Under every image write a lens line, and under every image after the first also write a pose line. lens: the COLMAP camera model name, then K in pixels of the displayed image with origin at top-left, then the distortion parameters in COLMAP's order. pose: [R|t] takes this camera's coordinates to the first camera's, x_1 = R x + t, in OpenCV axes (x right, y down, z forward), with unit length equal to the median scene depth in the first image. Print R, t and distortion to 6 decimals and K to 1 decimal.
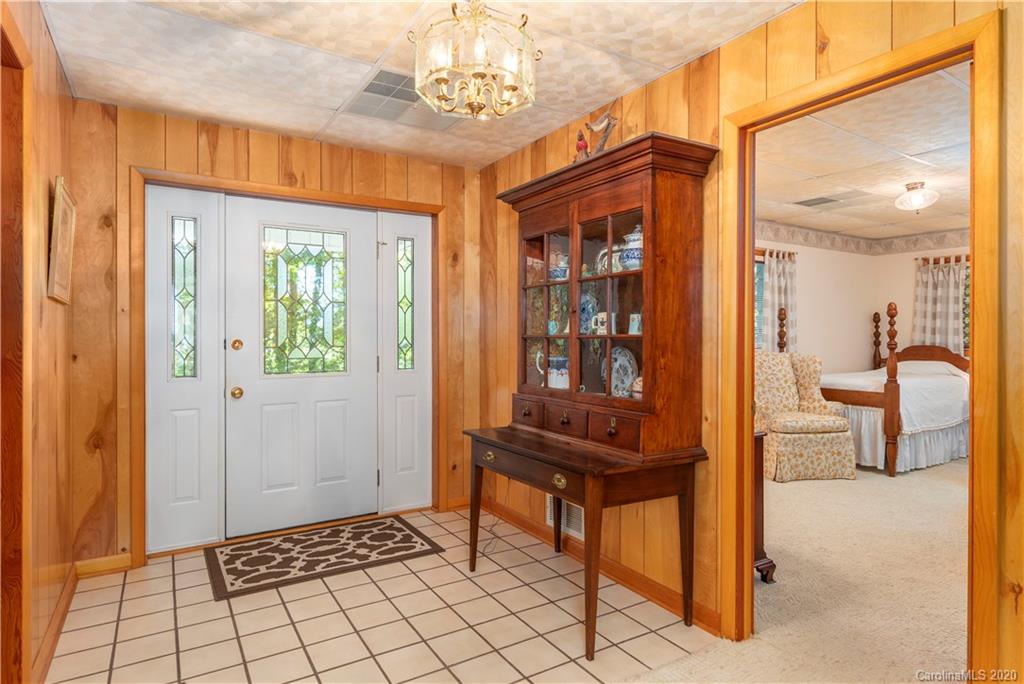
lens RADIAL K [[578.4, 0, 503.2], [0, 578.4, 336.9], [0, 0, 1]] dist [-0.004661, 0.003078]
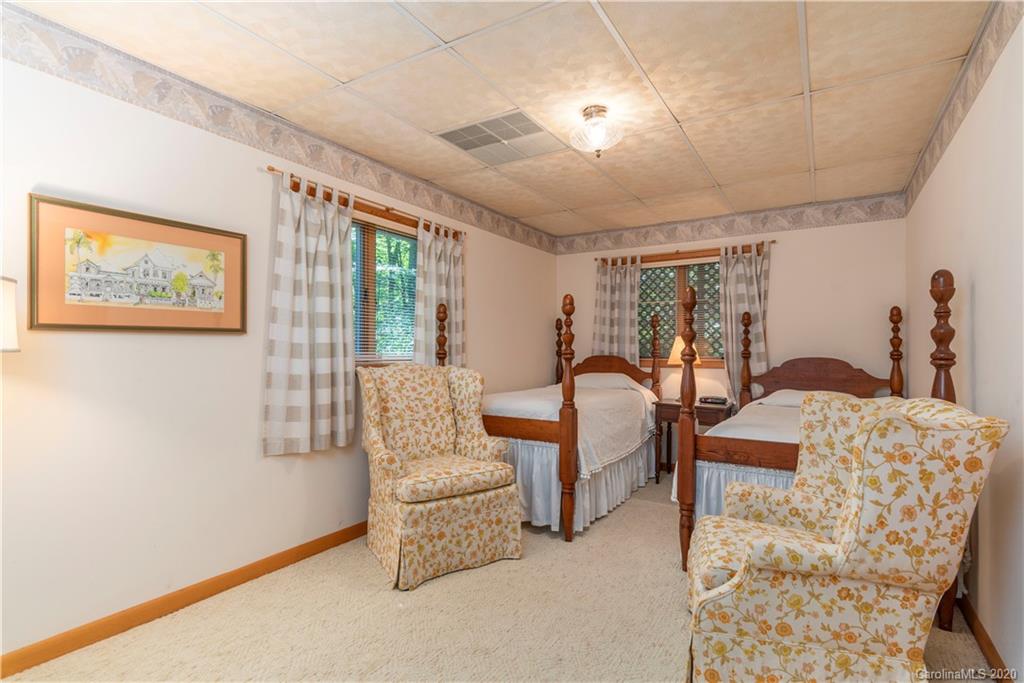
lens RADIAL K [[505.7, 0, 517.4], [0, 505.7, 346.2], [0, 0, 1]] dist [0.006787, 0.000094]
pose [[0.892557, 0.003364, 0.450922, 0.313525], [0.000791, 0.999959, -0.009027, 0.009160], [-0.450934, 0.008414, 0.892517, 0.440310]]
